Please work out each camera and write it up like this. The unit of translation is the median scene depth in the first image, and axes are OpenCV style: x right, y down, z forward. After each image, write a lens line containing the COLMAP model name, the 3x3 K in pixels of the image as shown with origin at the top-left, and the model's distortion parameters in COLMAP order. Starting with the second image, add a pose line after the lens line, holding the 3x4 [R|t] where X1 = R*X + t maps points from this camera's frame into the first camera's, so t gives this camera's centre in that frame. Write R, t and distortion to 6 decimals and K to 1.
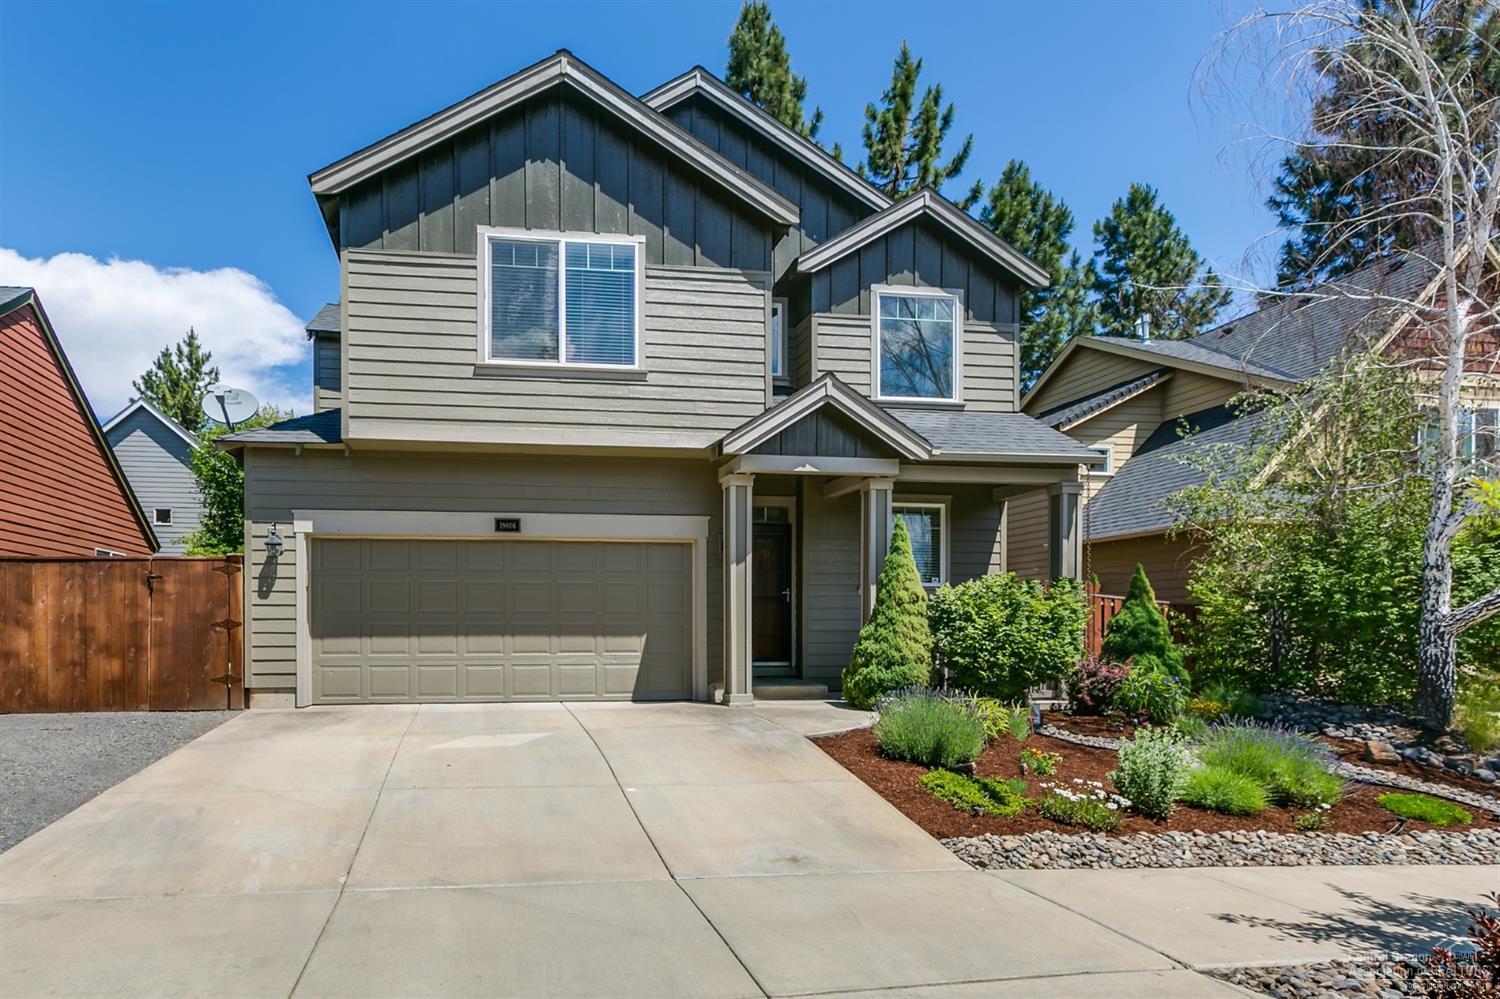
lens RADIAL K [[768.8, 0, 749.5], [0, 768.8, 646.5], [0, 0, 1]] dist [-0.004306, -0.000638]
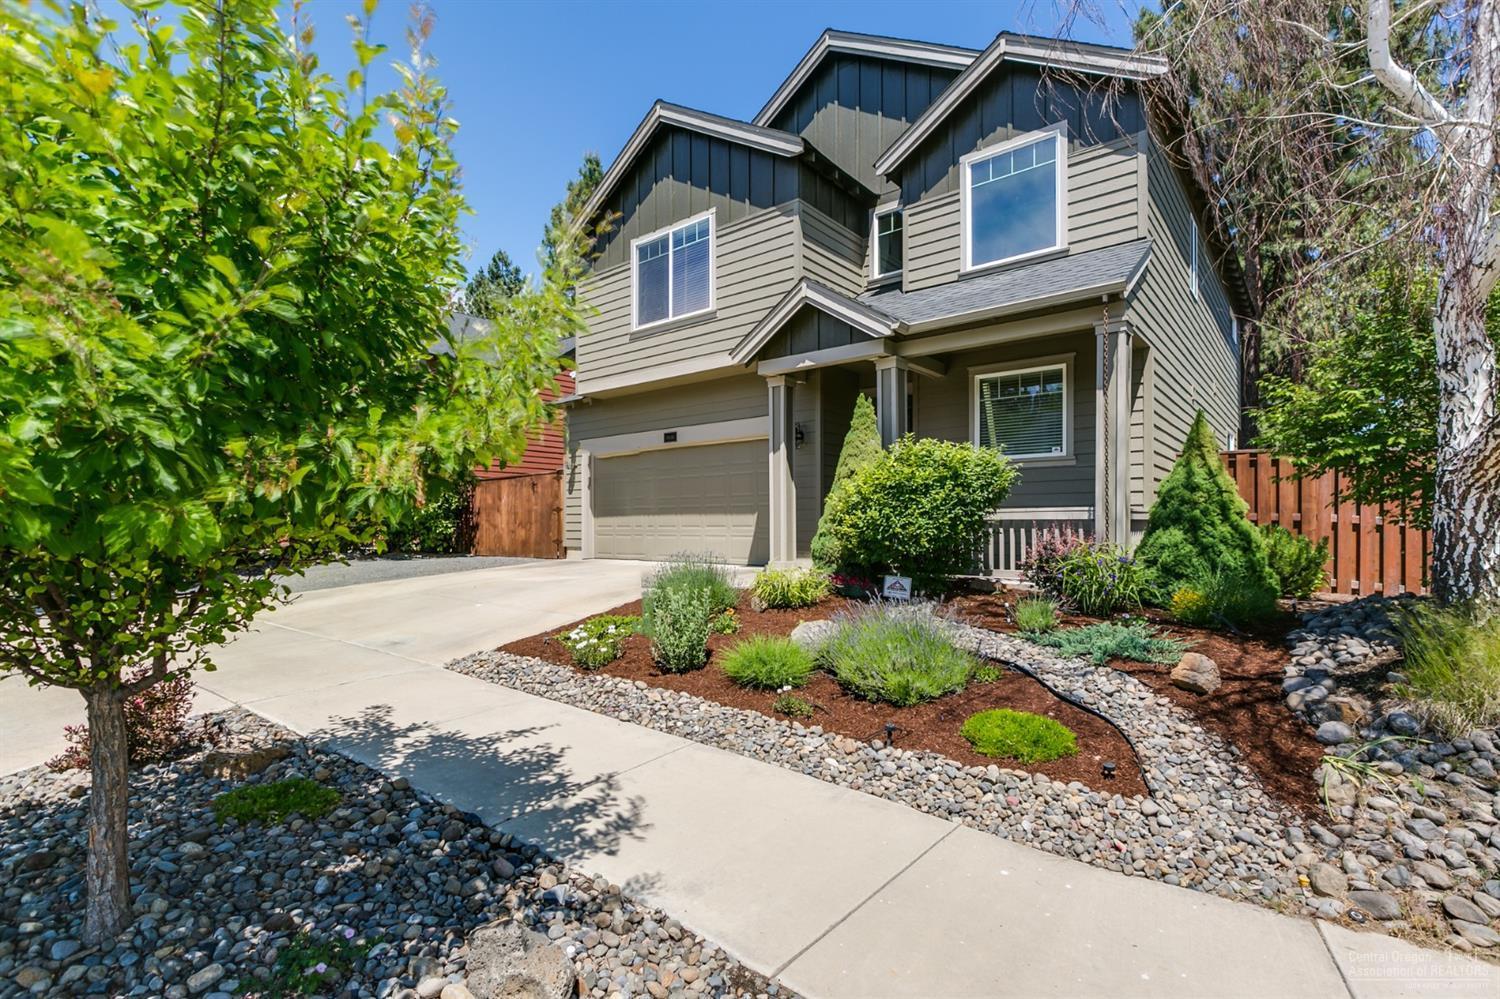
lens RADIAL K [[684.2, 0, 751.0], [0, 684.2, 520.0], [0, 0, 1]] dist [0.010161, 0.000278]
pose [[0.693815, -0.006430, -0.720124, 0.709936], [-0.007671, 0.999837, -0.016318, 0.015488], [0.720112, 0.016845, 0.693653, 0.231616]]
